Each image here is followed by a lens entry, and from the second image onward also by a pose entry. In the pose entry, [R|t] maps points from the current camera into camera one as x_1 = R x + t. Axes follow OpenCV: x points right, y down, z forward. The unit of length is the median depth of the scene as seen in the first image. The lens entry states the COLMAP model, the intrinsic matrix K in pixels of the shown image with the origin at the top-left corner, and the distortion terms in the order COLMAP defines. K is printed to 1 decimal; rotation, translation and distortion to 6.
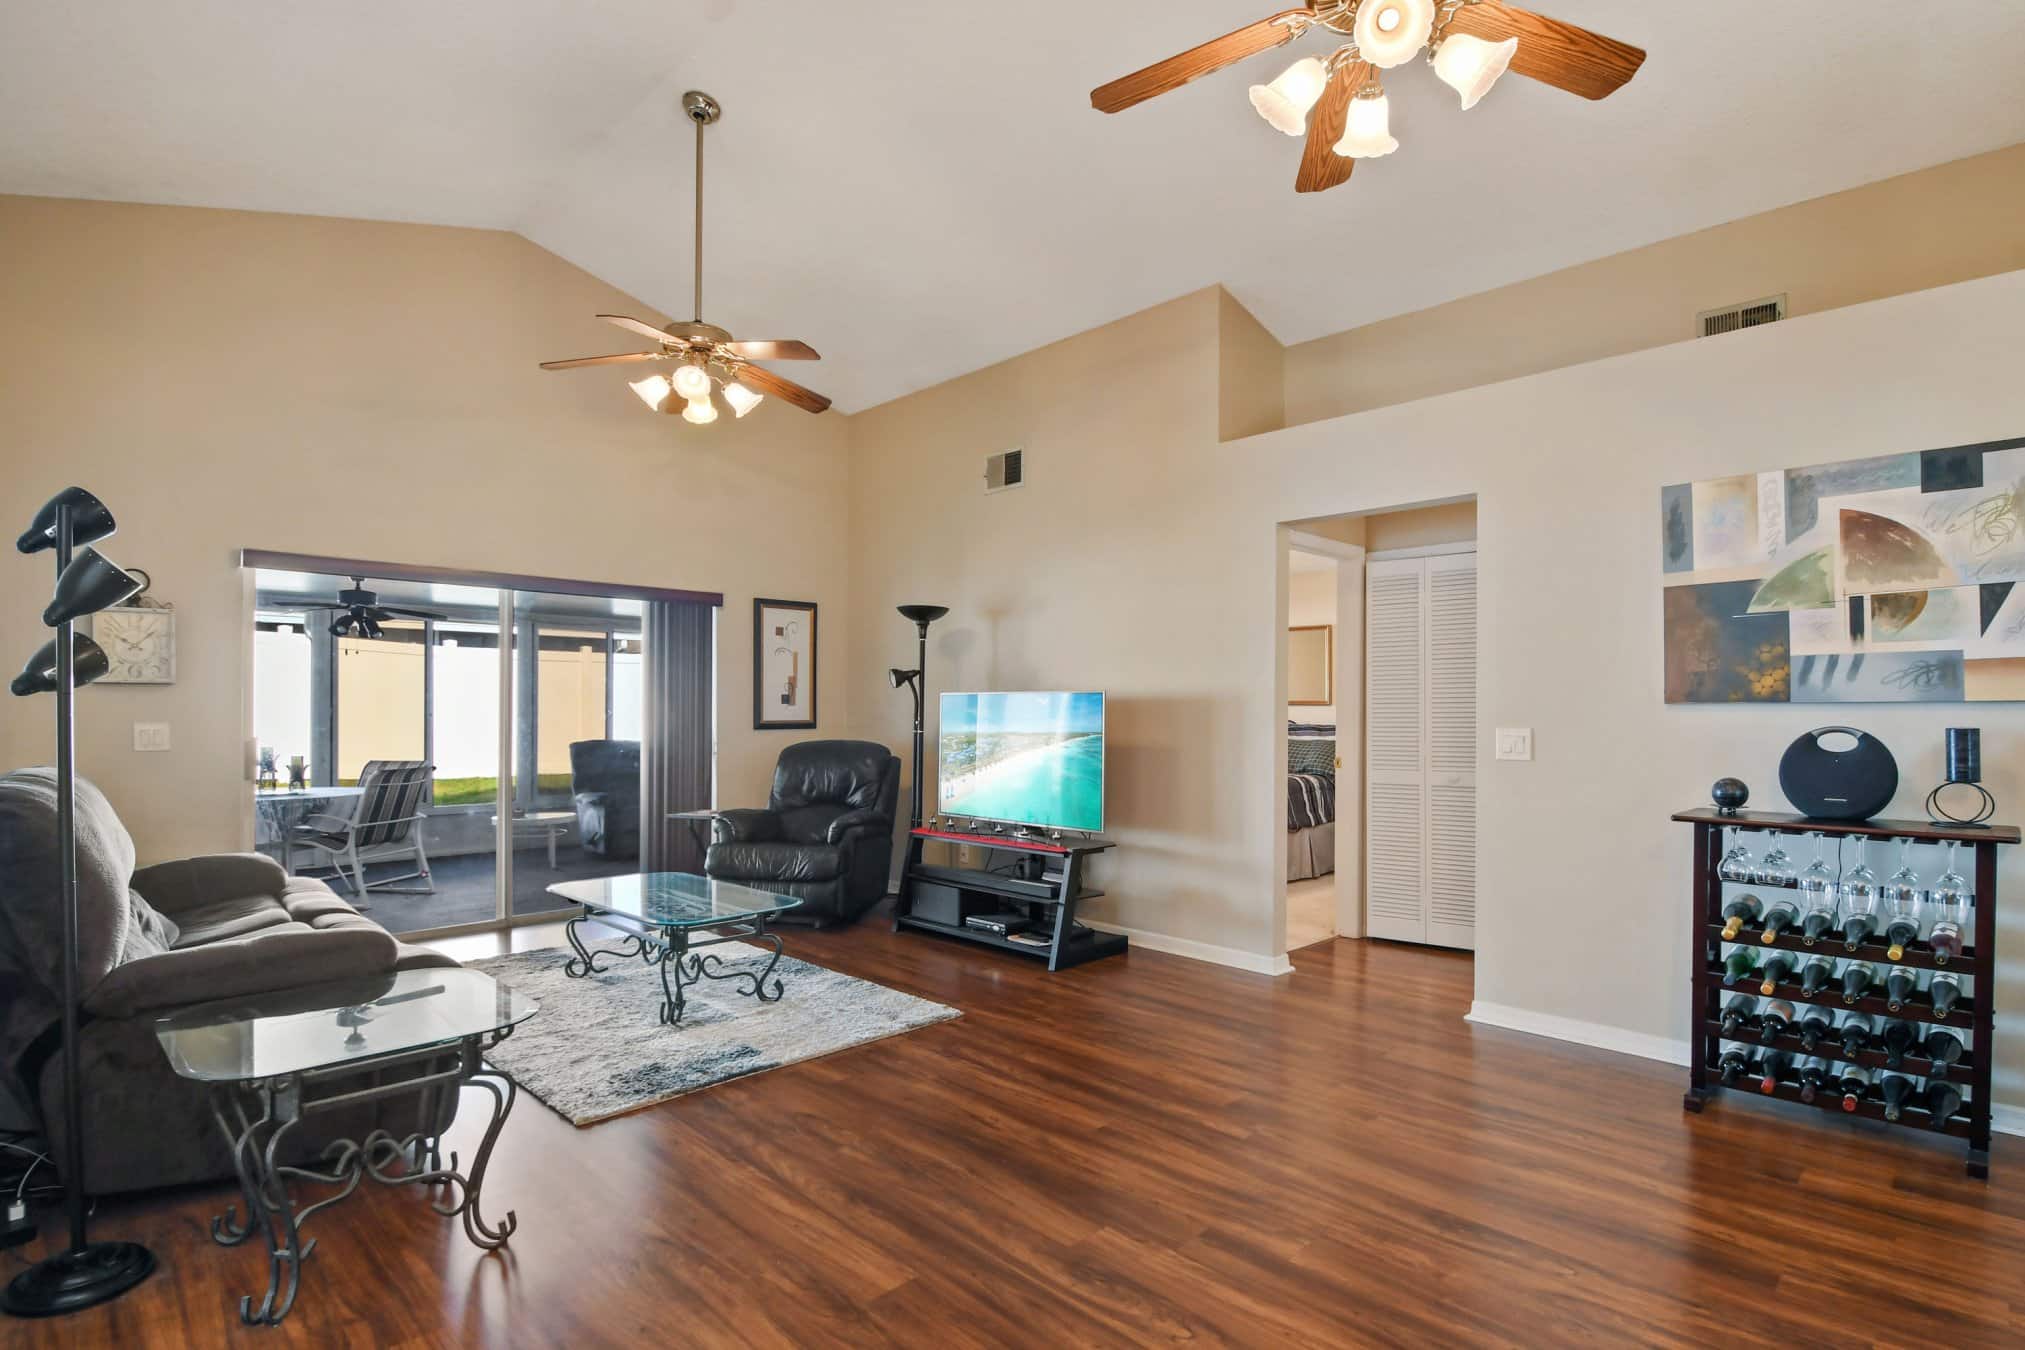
lens RADIAL K [[979.9, 0, 994.2], [0, 979.9, 695.2], [0, 0, 1]] dist [0.004476, -0.000783]
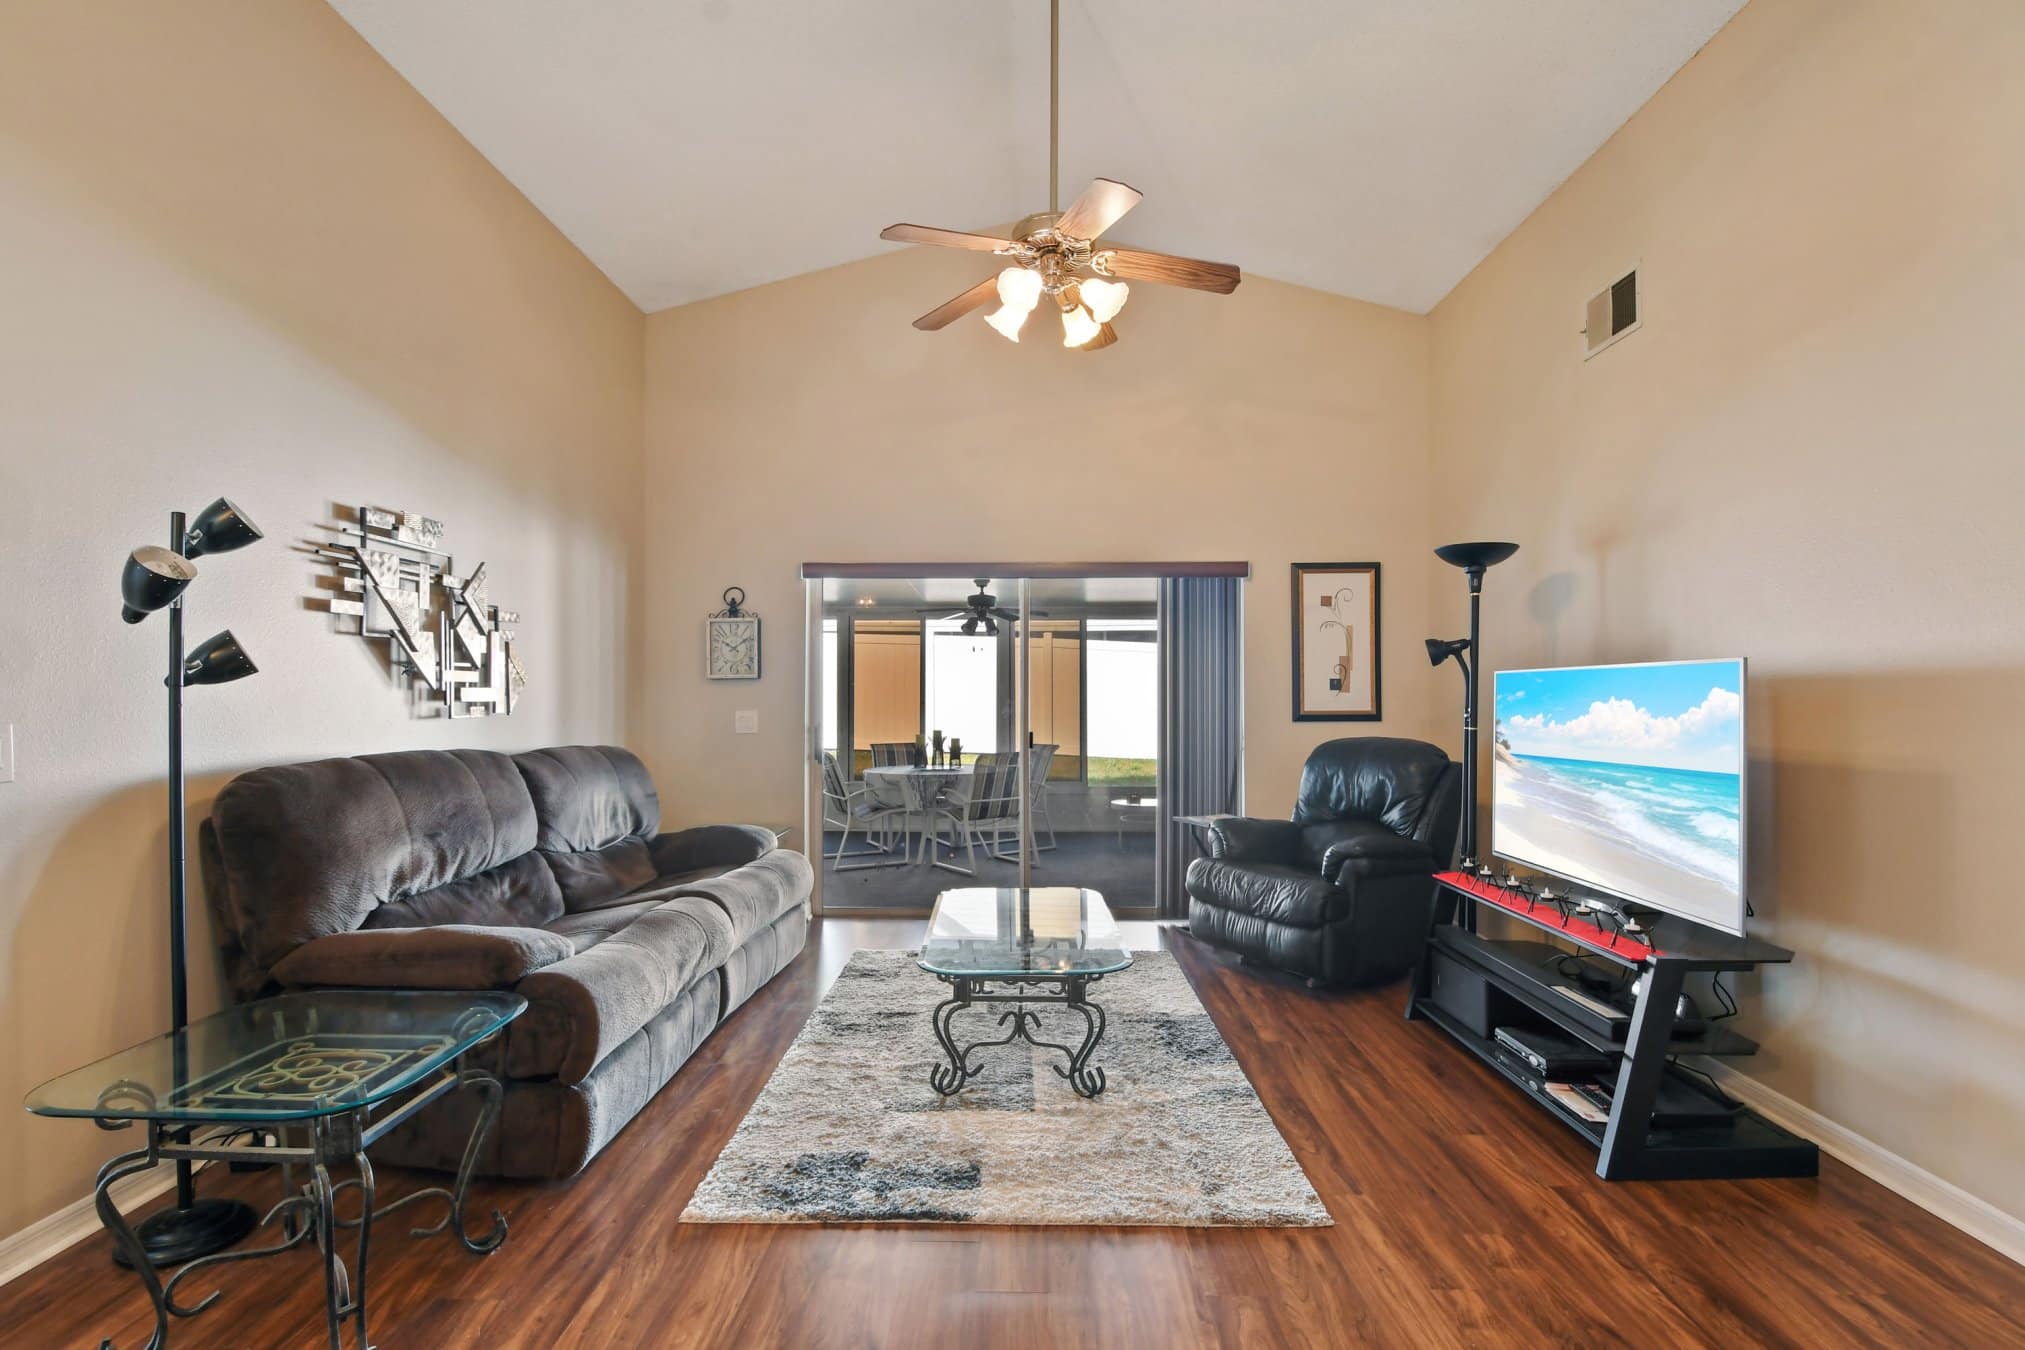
lens RADIAL K [[909.0, 0, 1015.6], [0, 909.0, 684.2], [0, 0, 1]] dist [-0.001275, -0.000402]
pose [[0.715119, -0.015641, -0.698828, 0.140450], [0.014946, 0.999863, -0.007084, 0.005882], [0.698843, -0.005378, 0.715255, 0.321659]]
